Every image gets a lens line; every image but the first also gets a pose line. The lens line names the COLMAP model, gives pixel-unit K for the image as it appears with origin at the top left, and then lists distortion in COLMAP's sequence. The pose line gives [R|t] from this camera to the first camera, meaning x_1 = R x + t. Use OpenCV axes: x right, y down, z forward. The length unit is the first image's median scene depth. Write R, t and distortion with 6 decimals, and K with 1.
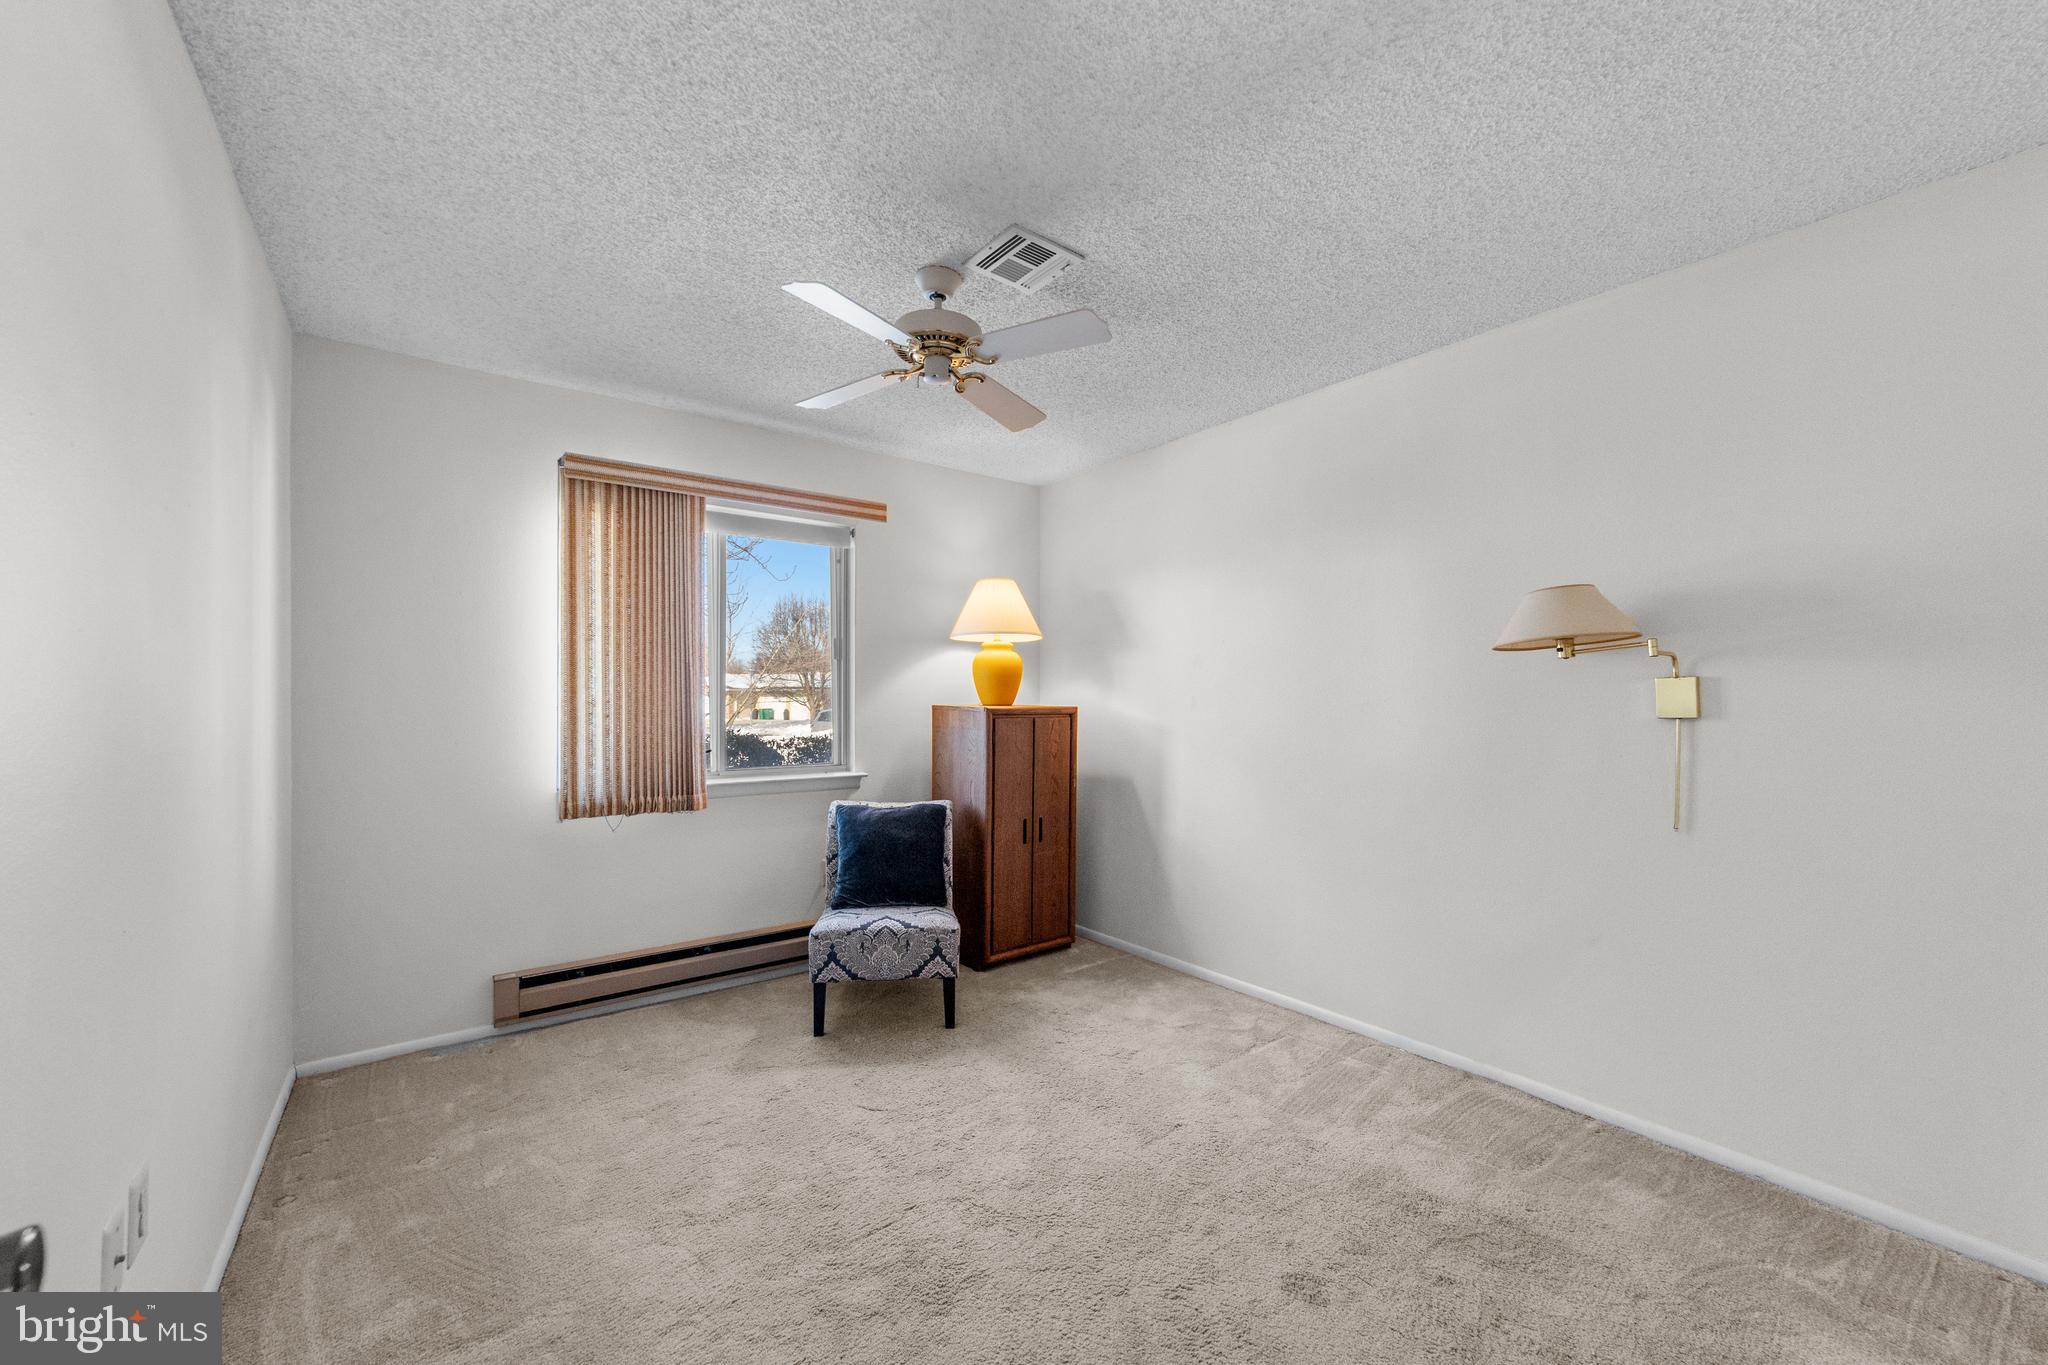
lens RADIAL K [[786.4, 0, 1021.9], [0, 786.4, 690.9], [0, 0, 1]] dist [-0.000976, 0.000441]
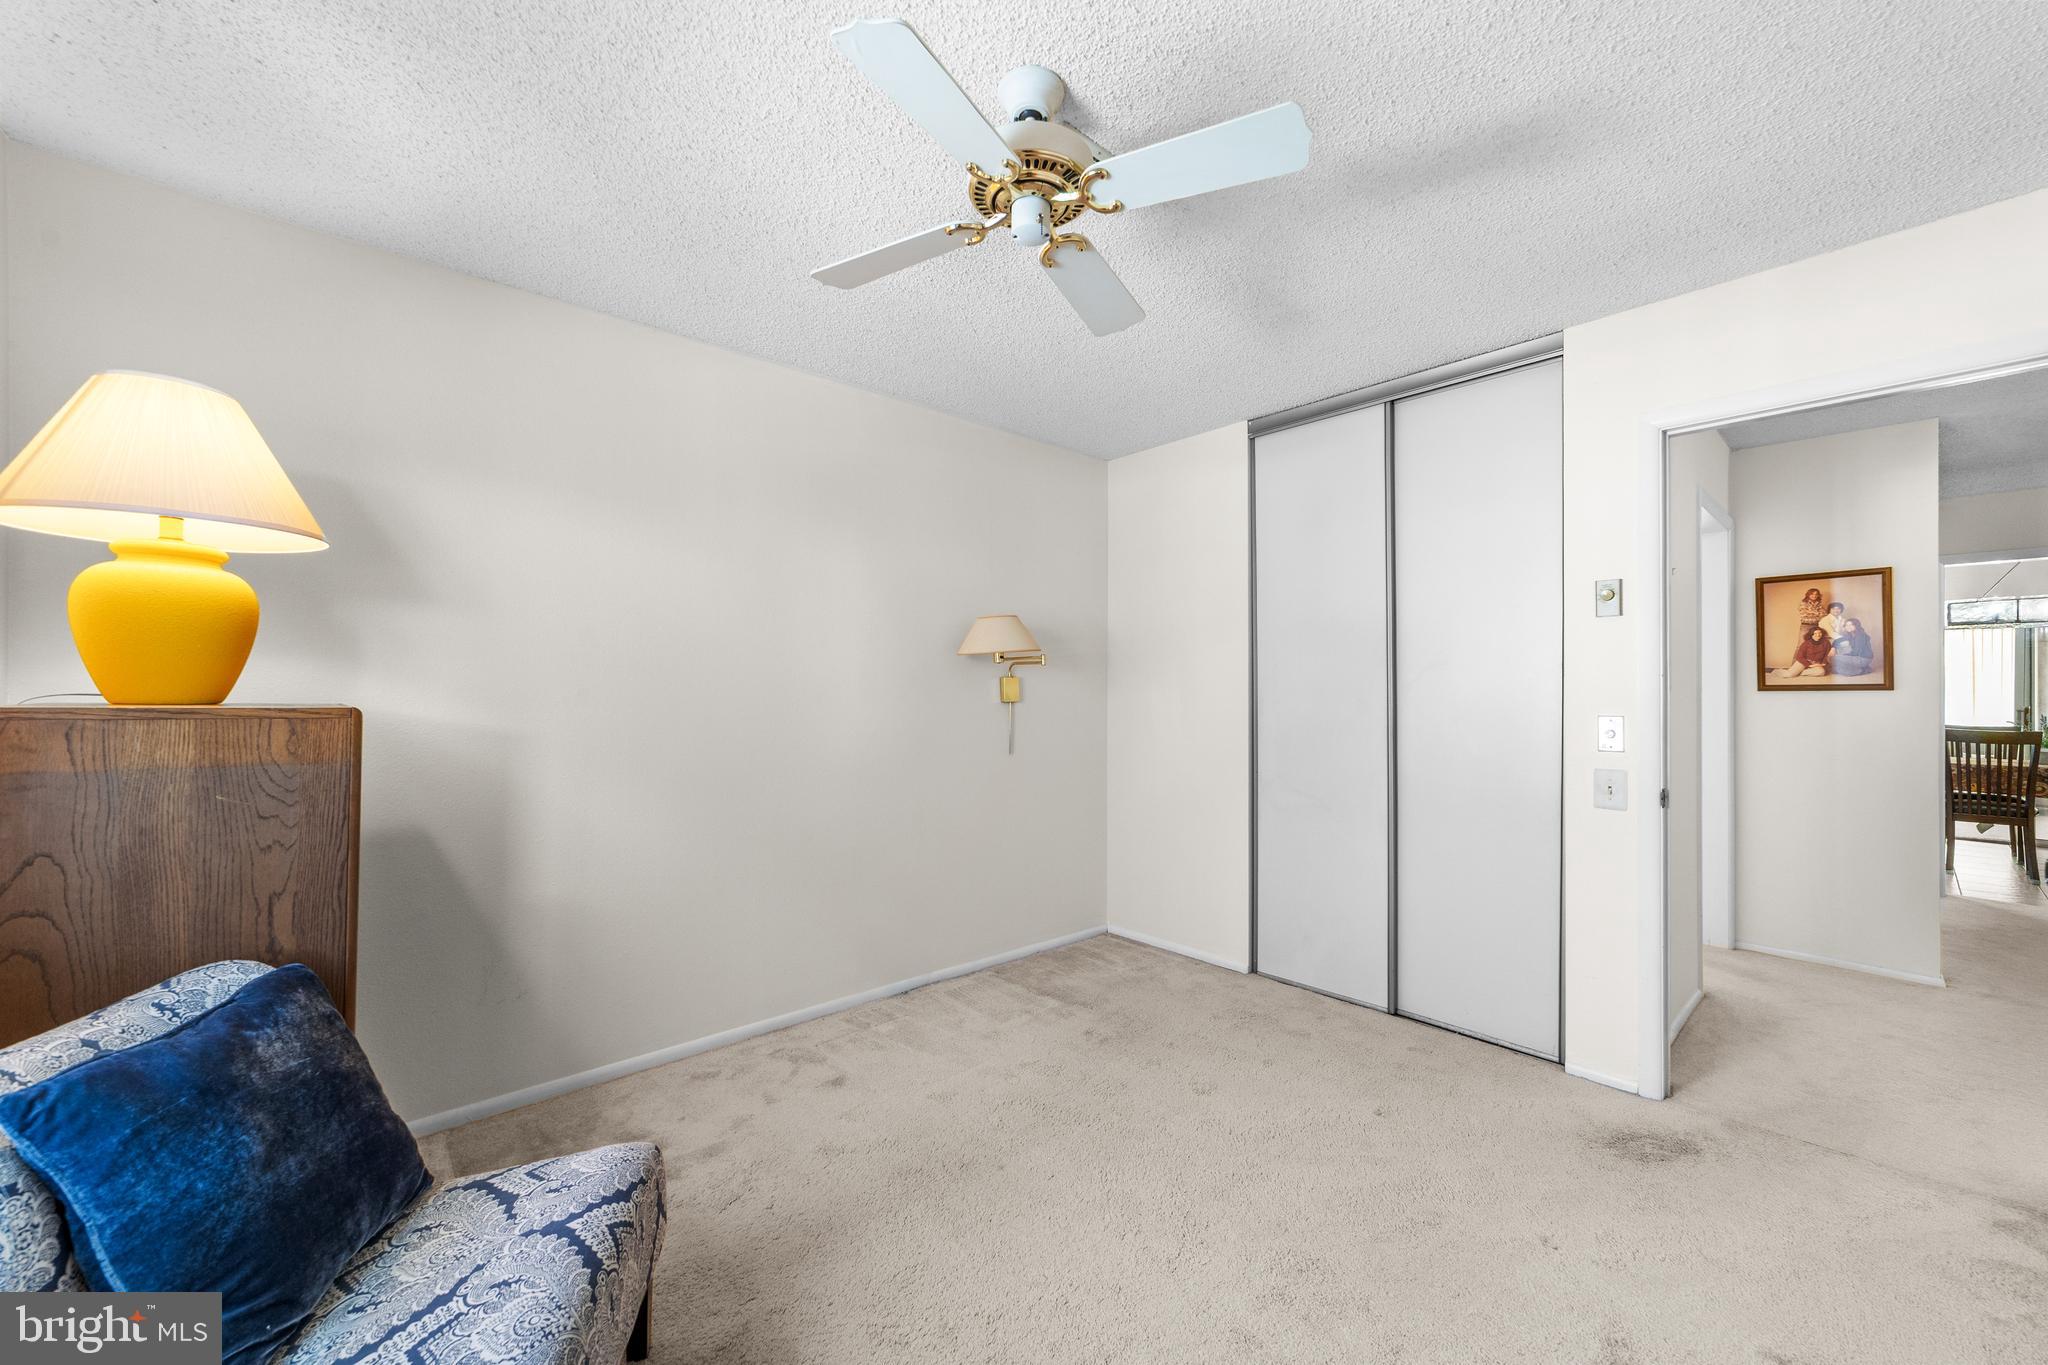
lens RADIAL K [[786.4, 0, 1021.9], [0, 786.4, 690.9], [0, 0, 1]] dist [-0.000976, 0.000441]
pose [[-0.057398, -0.002391, 0.998349, -0.509153], [0.000688, 0.999997, 0.002435, 0.013661], [-0.998351, 0.000827, -0.057396, 0.685749]]
